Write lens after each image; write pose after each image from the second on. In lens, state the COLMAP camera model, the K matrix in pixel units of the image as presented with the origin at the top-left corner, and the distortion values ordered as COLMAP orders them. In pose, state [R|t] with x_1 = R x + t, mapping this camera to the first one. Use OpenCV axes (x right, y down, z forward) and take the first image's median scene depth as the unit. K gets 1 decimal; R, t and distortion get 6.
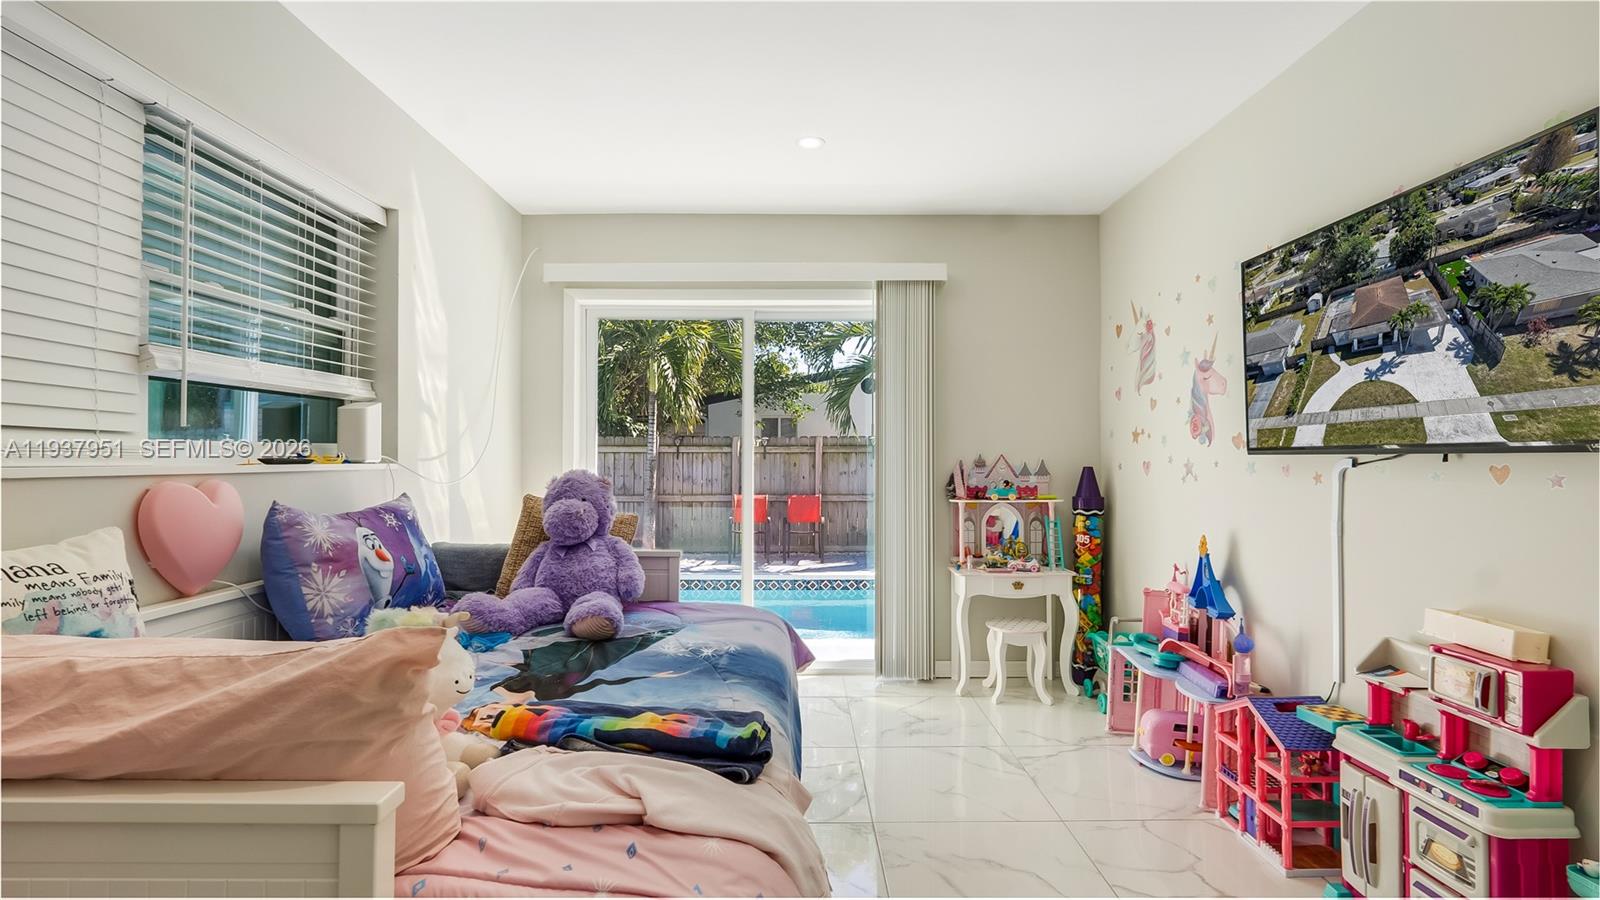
lens RADIAL K [[742.3, 0, 803.9], [0, 742.3, 446.9], [0, 0, 1]] dist [-0.012715, 0.002119]
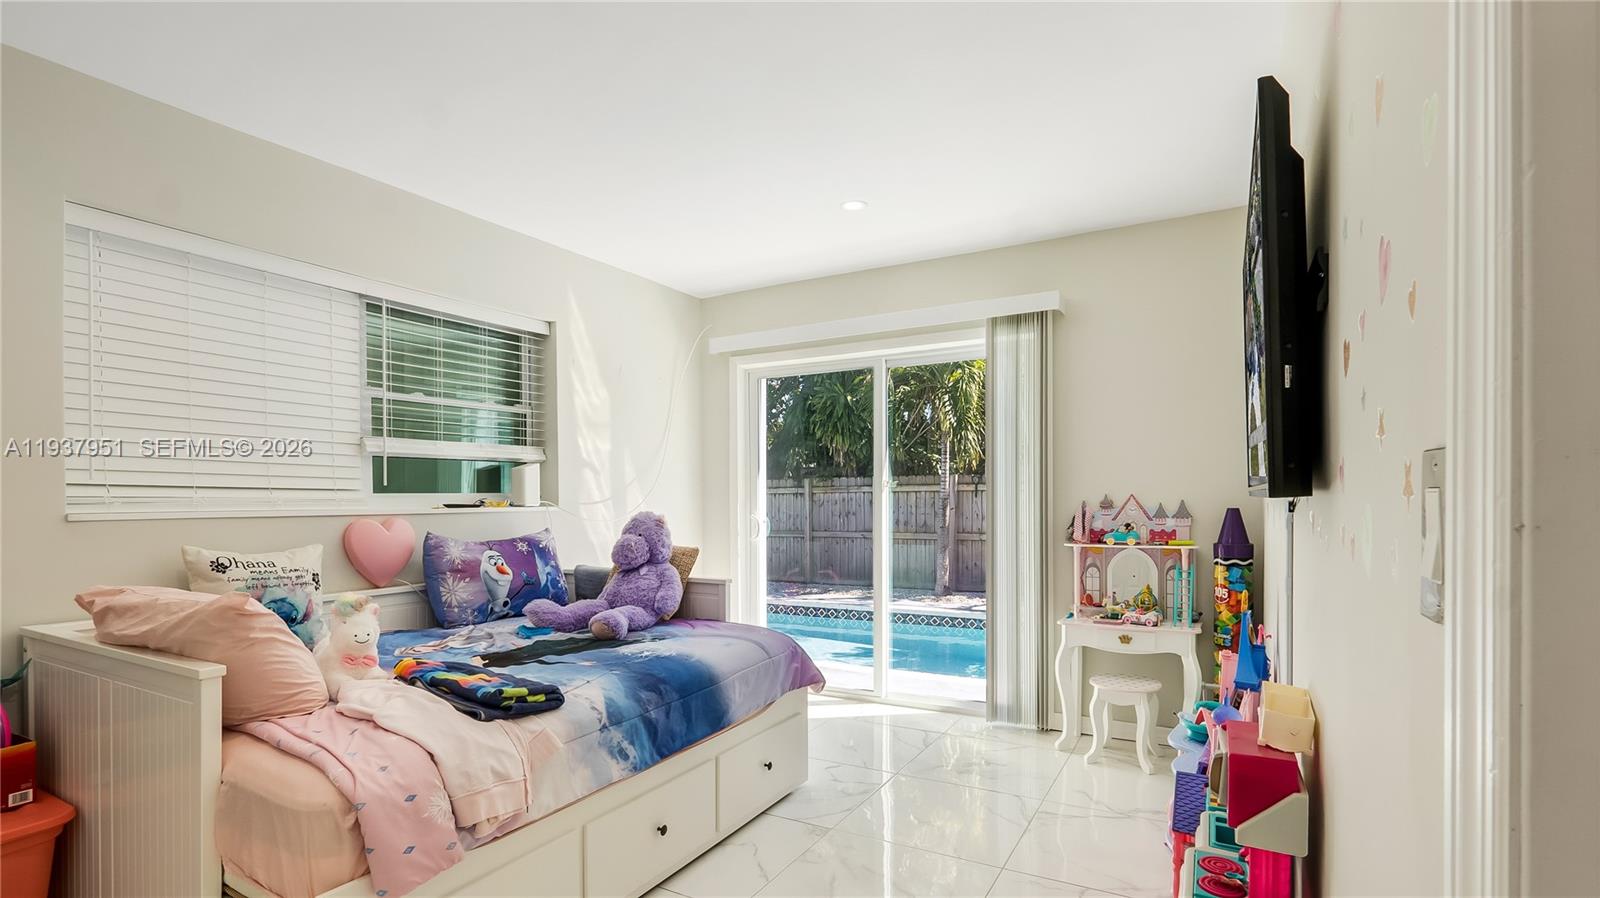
lens RADIAL K [[742.3, 0, 753.3], [0, 742.3, 497.6], [0, 0, 1]] dist [-0.012715, 0.002119]
pose [[0.862435, -0.006535, -0.506126, 0.435900], [0.015378, 0.999793, 0.013295, -0.006198], [0.505934, -0.019249, 0.862357, -0.008325]]
